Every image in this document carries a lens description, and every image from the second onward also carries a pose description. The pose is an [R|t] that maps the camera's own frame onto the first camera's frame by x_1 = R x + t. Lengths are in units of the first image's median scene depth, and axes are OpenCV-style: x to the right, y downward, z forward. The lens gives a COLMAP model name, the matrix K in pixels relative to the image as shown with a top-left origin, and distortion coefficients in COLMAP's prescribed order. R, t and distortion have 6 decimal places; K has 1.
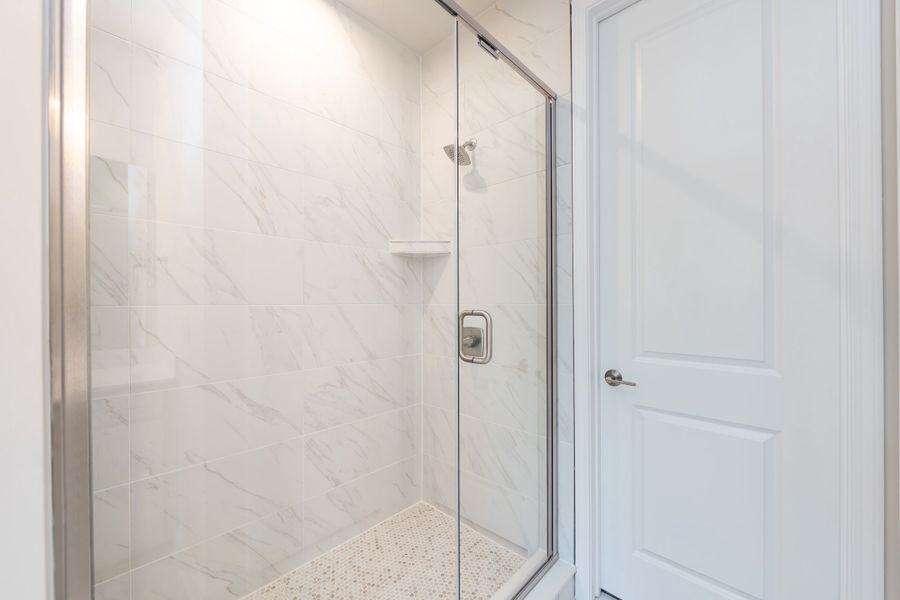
lens RADIAL K [[355.0, 0, 450.5], [0, 355.0, 301.3], [0, 0, 1]] dist [-0.004164, 0.000081]
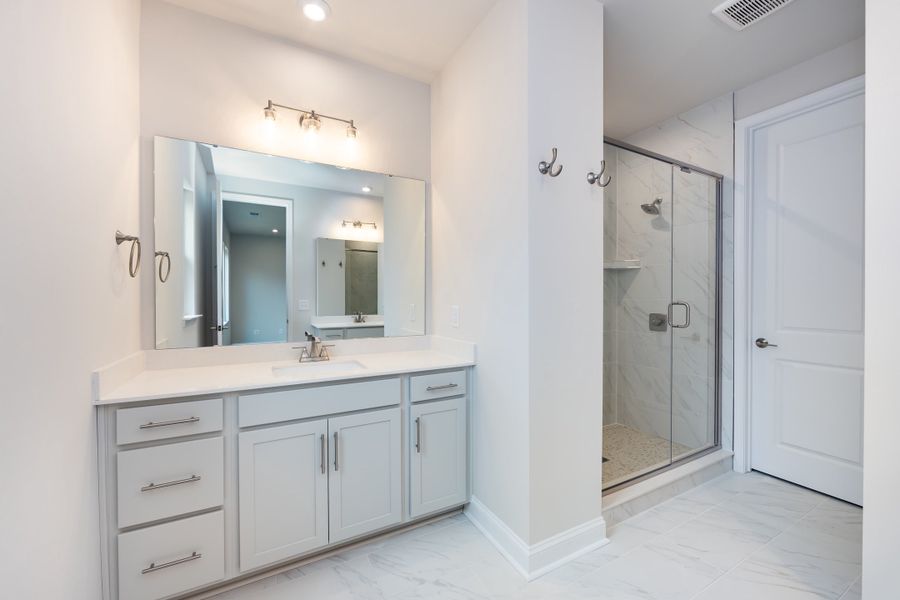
lens RADIAL K [[355.0, 0, 448.3], [0, 355.0, 300.7], [0, 0, 1]] dist [-0.004164, 0.000081]
pose [[0.947977, 0.005445, -0.318291, -0.394614], [-0.001585, 0.999922, 0.012384, -0.004808], [0.318334, -0.011235, 0.947912, -1.002366]]
